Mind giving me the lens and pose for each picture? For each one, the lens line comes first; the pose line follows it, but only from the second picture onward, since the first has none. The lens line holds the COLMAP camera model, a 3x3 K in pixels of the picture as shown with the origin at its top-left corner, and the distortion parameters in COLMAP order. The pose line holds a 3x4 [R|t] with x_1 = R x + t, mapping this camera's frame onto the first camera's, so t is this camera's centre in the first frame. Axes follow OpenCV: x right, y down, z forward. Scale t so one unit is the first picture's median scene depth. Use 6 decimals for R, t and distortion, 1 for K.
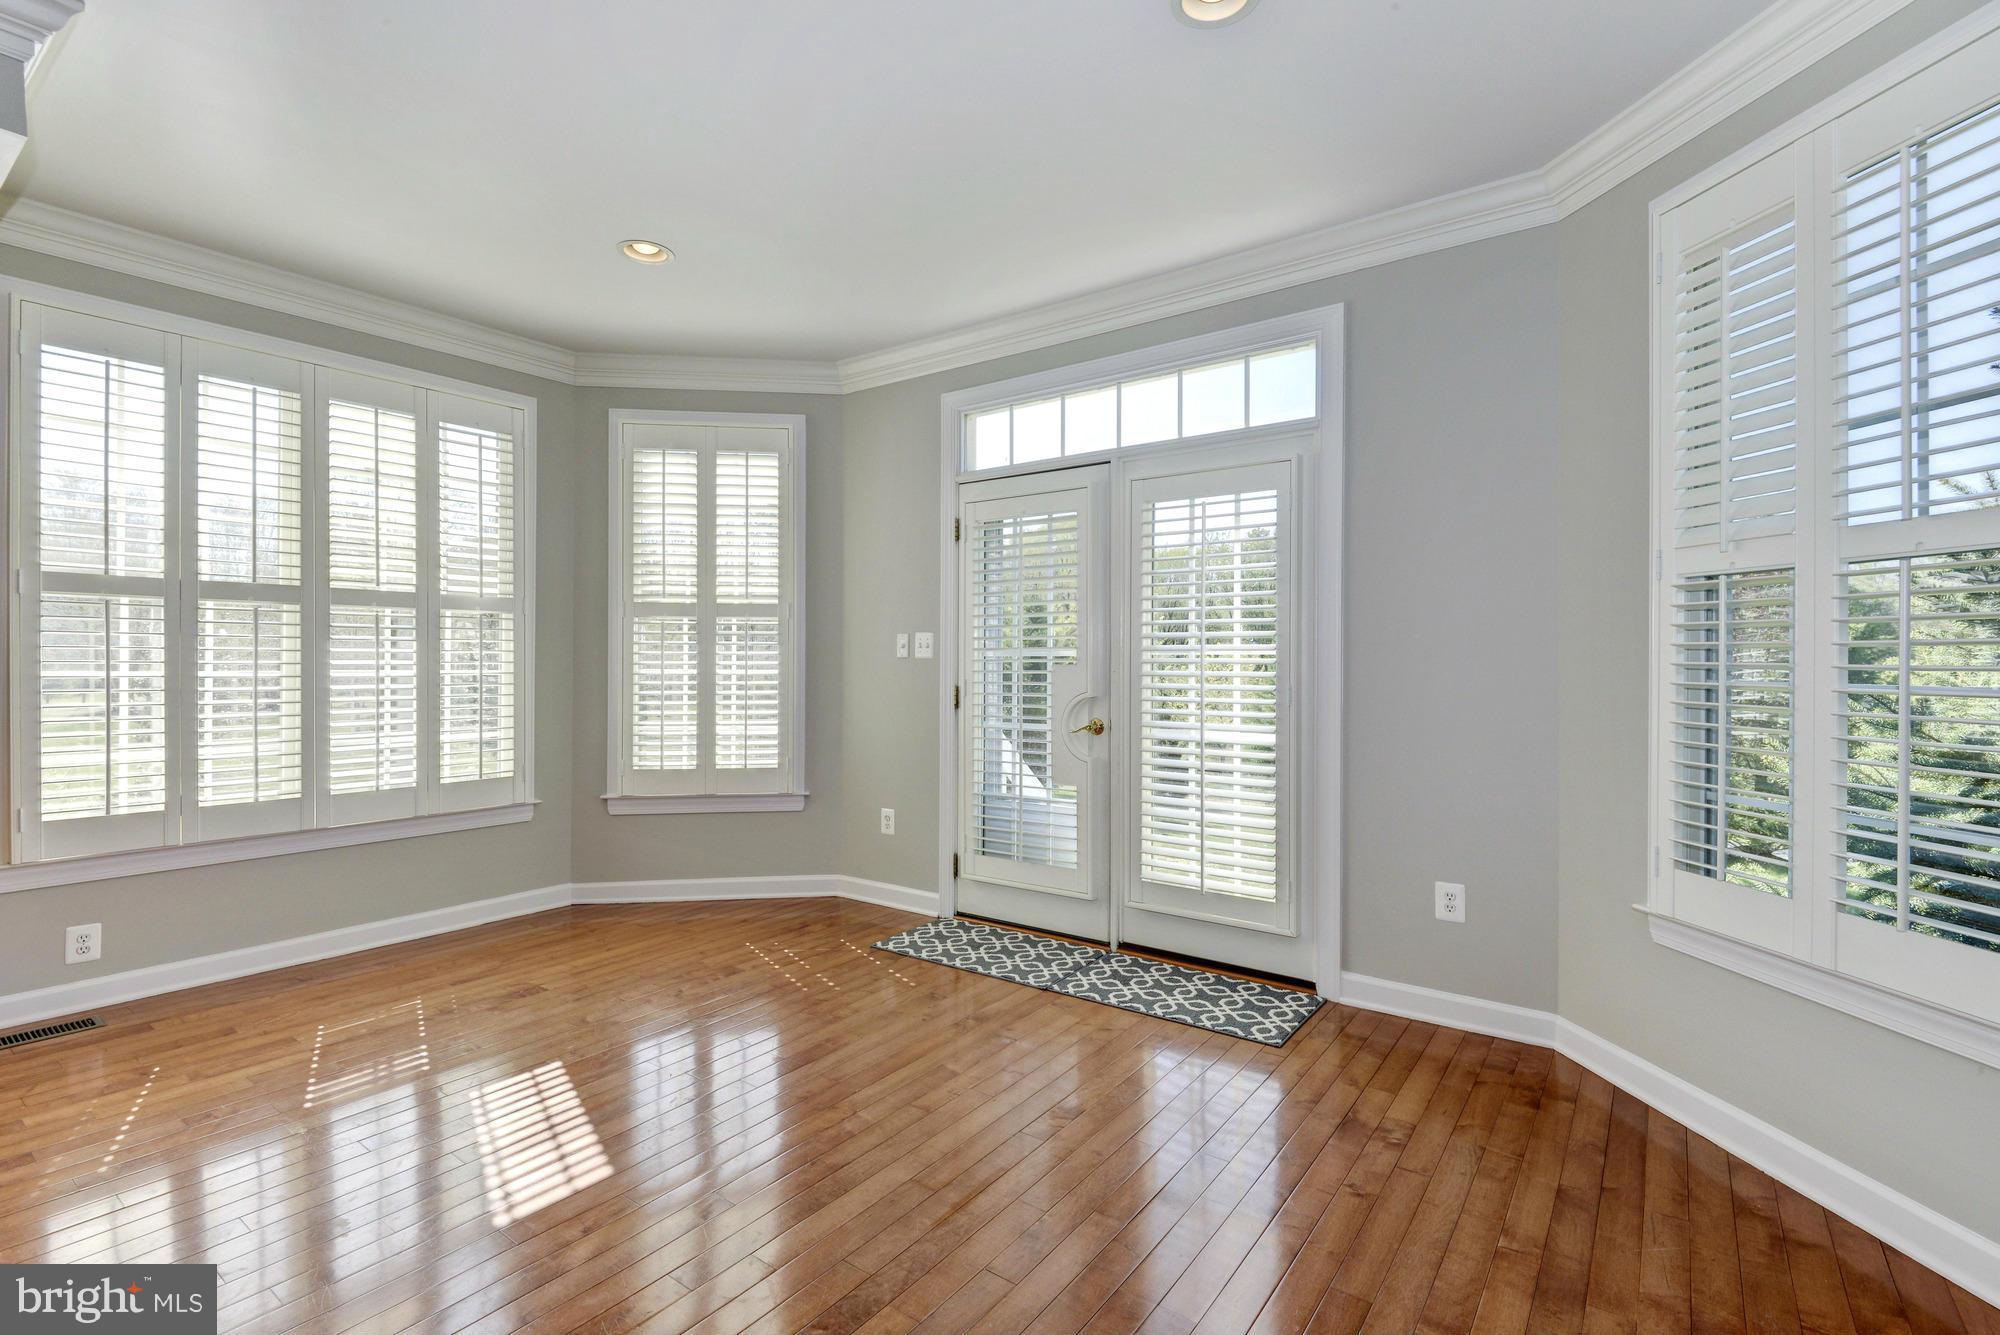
lens RADIAL K [[923.1, 0, 1000.0], [0, 923.1, 667.5], [0, 0, 1]] dist [0.018237, 0.000024]
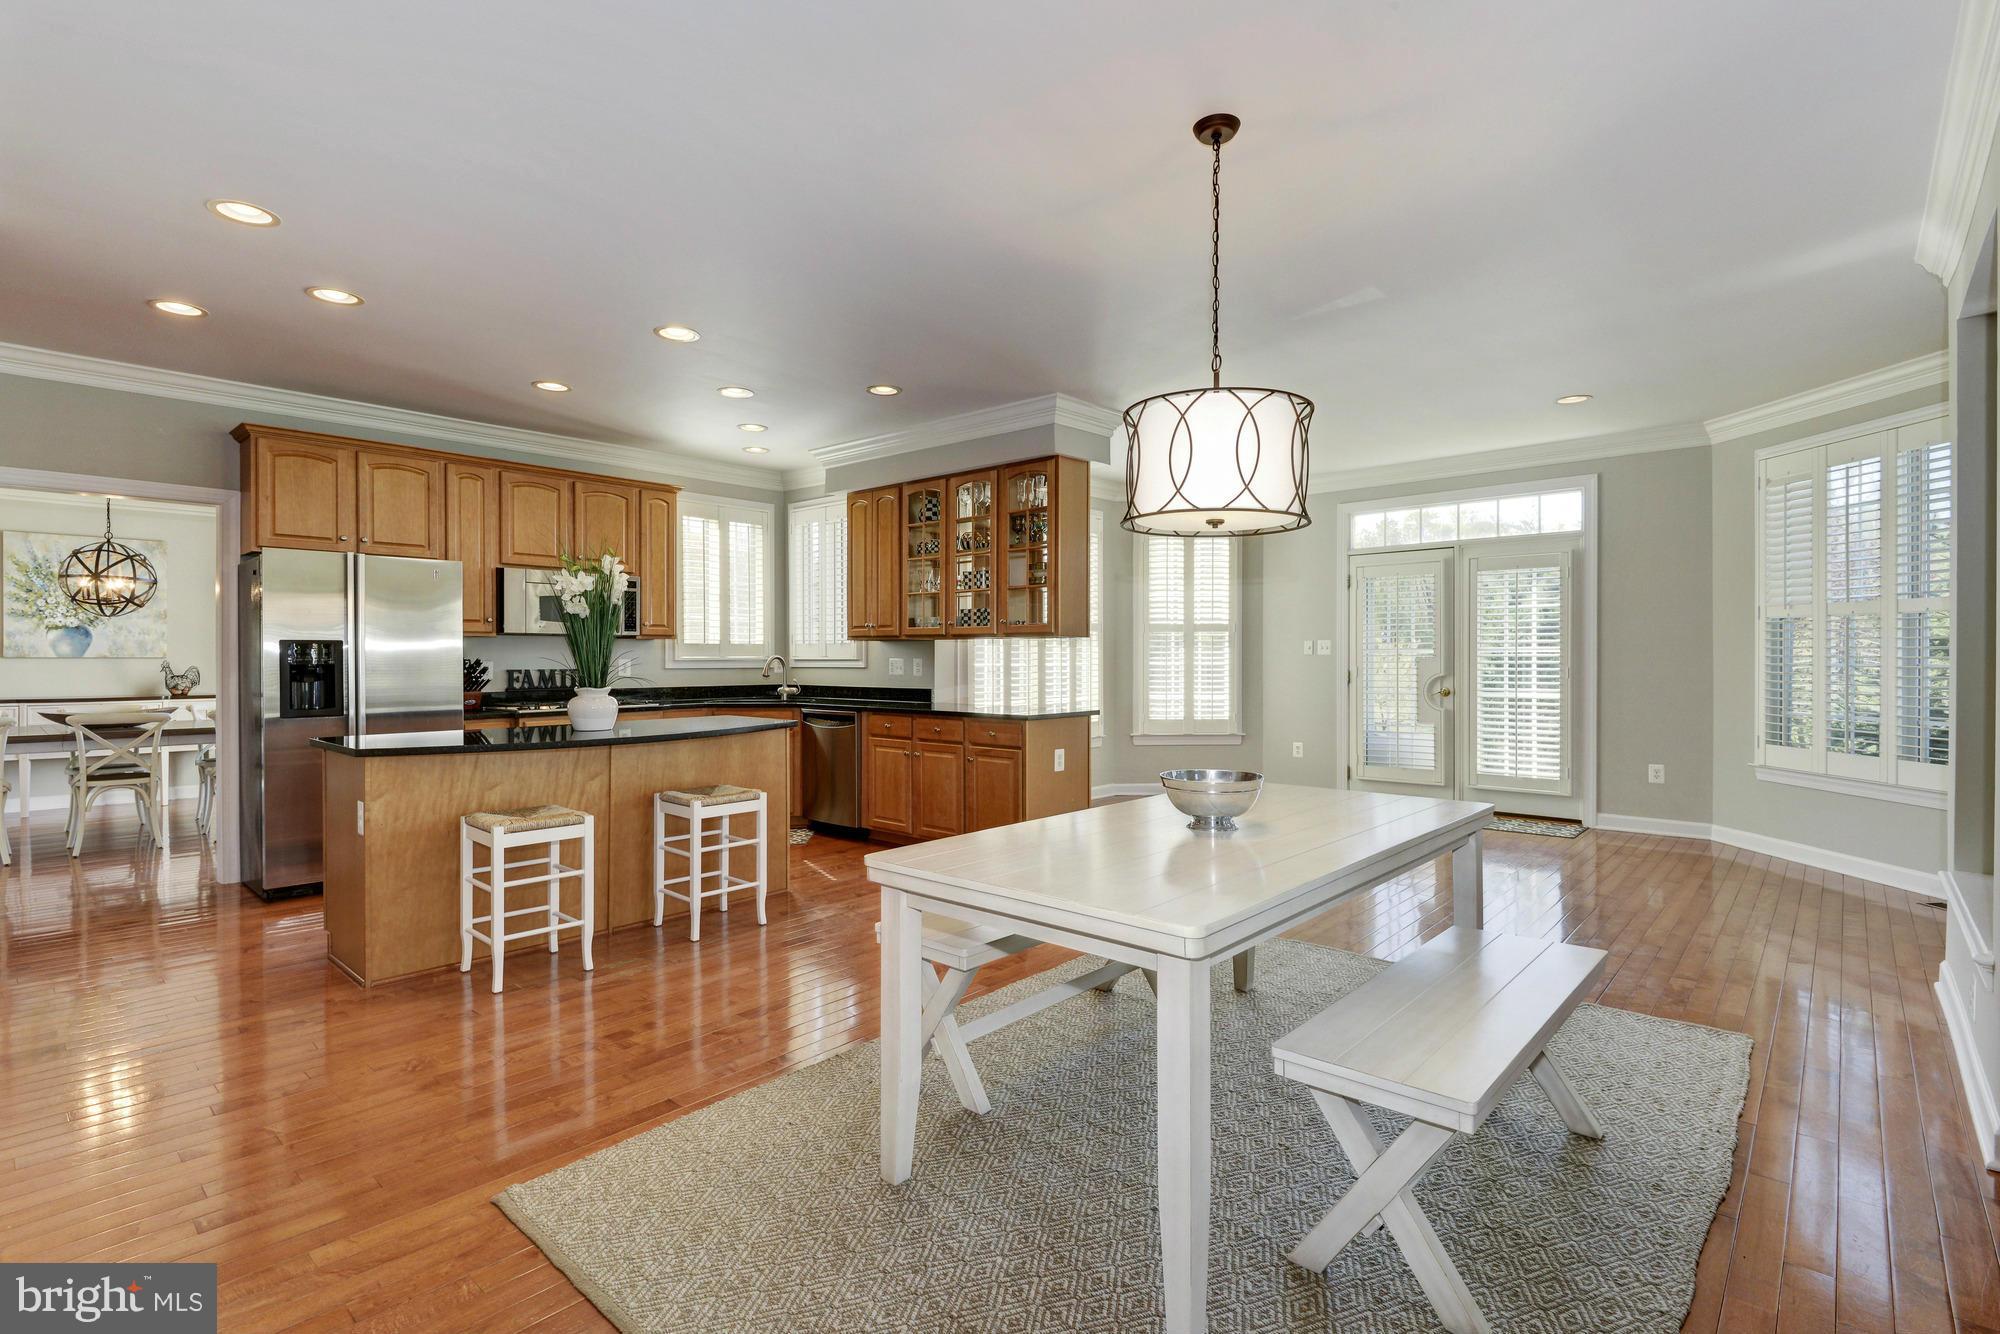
lens RADIAL K [[946.3, 0, 1000.0], [0, 946.3, 667.0], [0, 0, 1]] dist [0.000708, 0.000051]
pose [[0.994811, -0.005658, -0.101585, -0.643718], [0.006581, 0.999940, 0.008745, -0.008498], [0.101530, -0.009368, 0.994788, -1.059162]]
